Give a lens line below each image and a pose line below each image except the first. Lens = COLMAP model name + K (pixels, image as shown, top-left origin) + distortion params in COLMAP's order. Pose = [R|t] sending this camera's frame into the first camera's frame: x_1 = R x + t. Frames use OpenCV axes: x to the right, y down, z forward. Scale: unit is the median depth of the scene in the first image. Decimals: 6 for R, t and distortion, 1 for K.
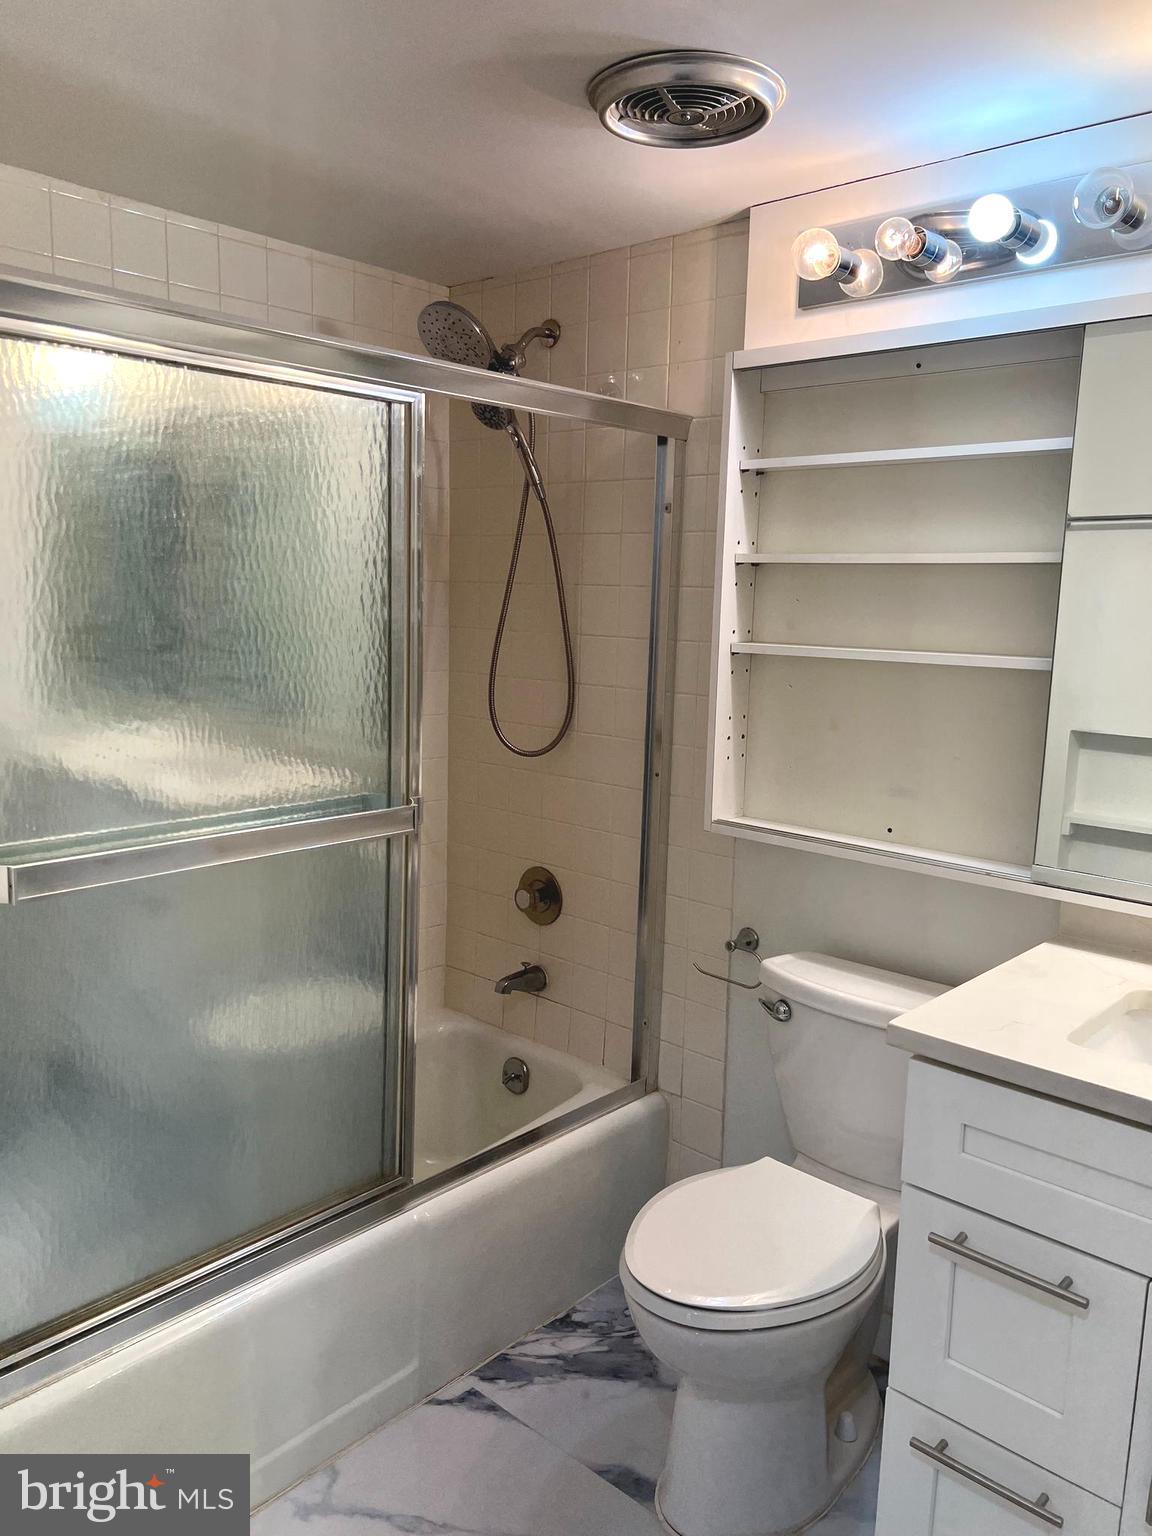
lens RADIAL K [[1155.8, 0, 564.2], [0, 1155.8, 772.9], [0, 0, 1]] dist [0.038925, -0.060981]
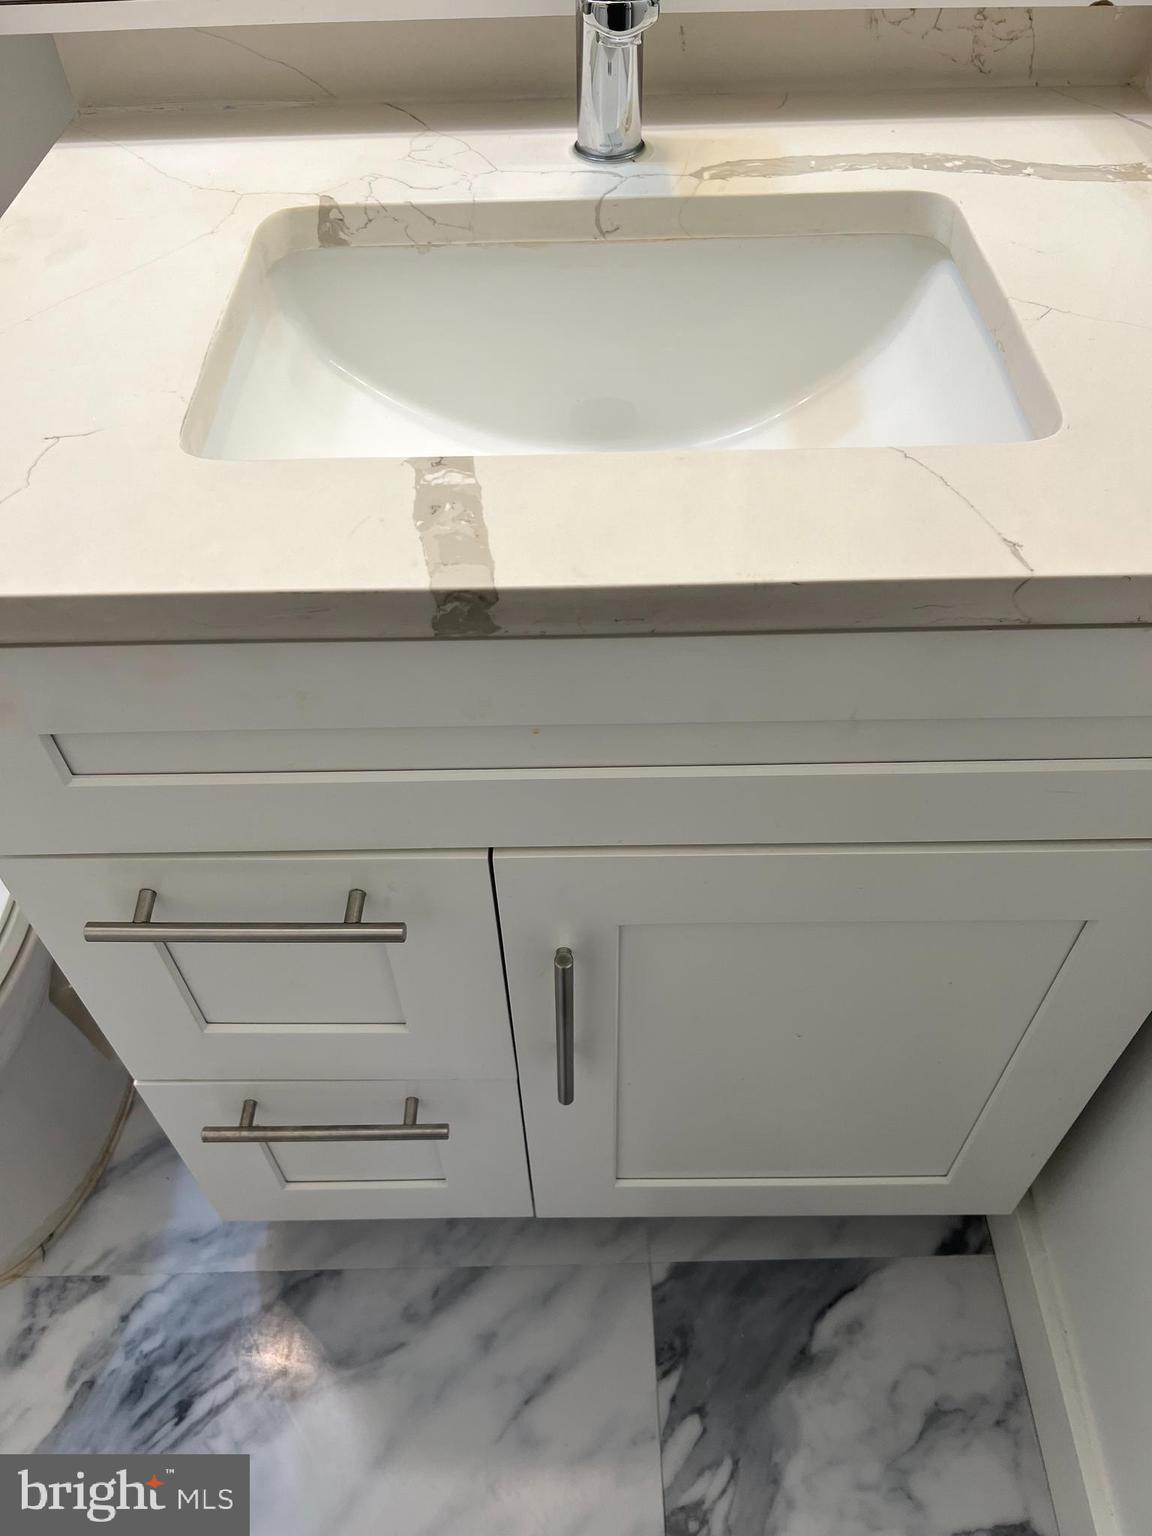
lens RADIAL K [[1155.8, 0, 585.3], [0, 1155.8, 725.3], [0, 0, 1]] dist [0.038925, -0.060981]
pose [[0.718778, -0.543697, 0.433303, 0.274870], [0.143126, 0.725612, 0.673055, 0.037401], [-0.680348, -0.421760, 0.599371, 0.553287]]
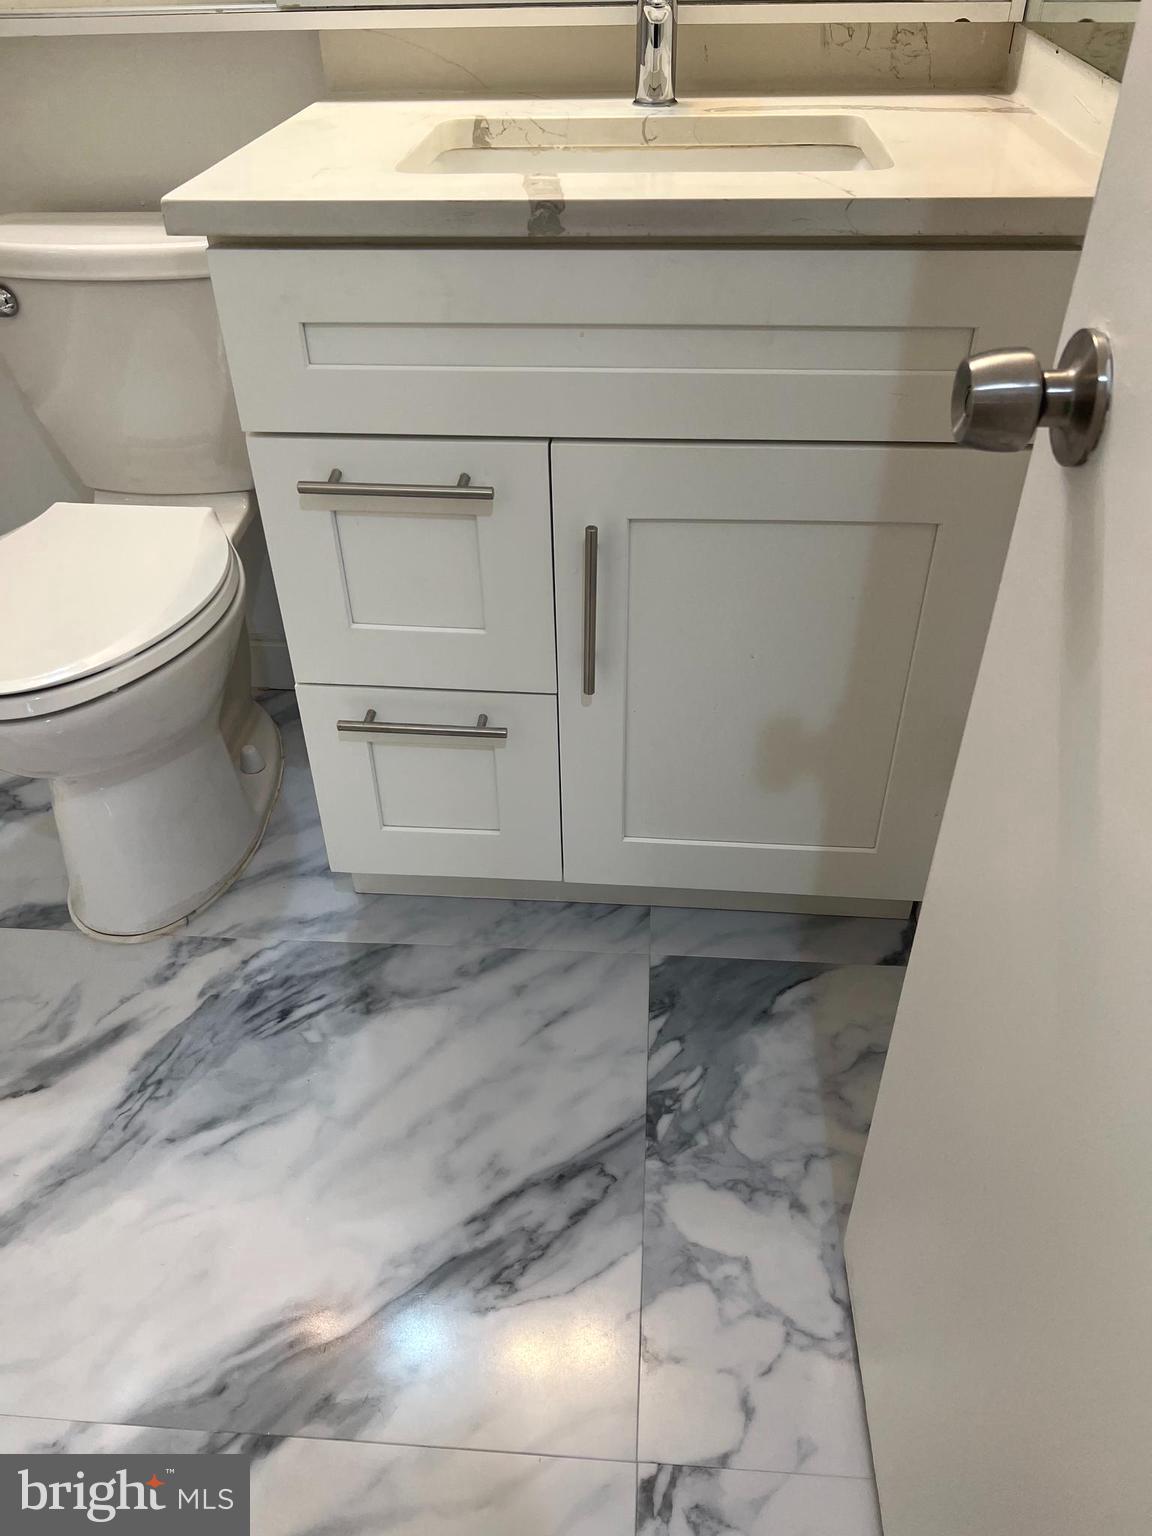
lens RADIAL K [[1155.8, 0, 577.3], [0, 1155.8, 757.1], [0, 0, 1]] dist [0.038925, -0.060981]
pose [[0.779513, -0.413096, 0.470862, 0.016826], [0.135407, 0.845068, 0.517228, 0.158618], [-0.611575, -0.339428, 0.714678, 0.243299]]
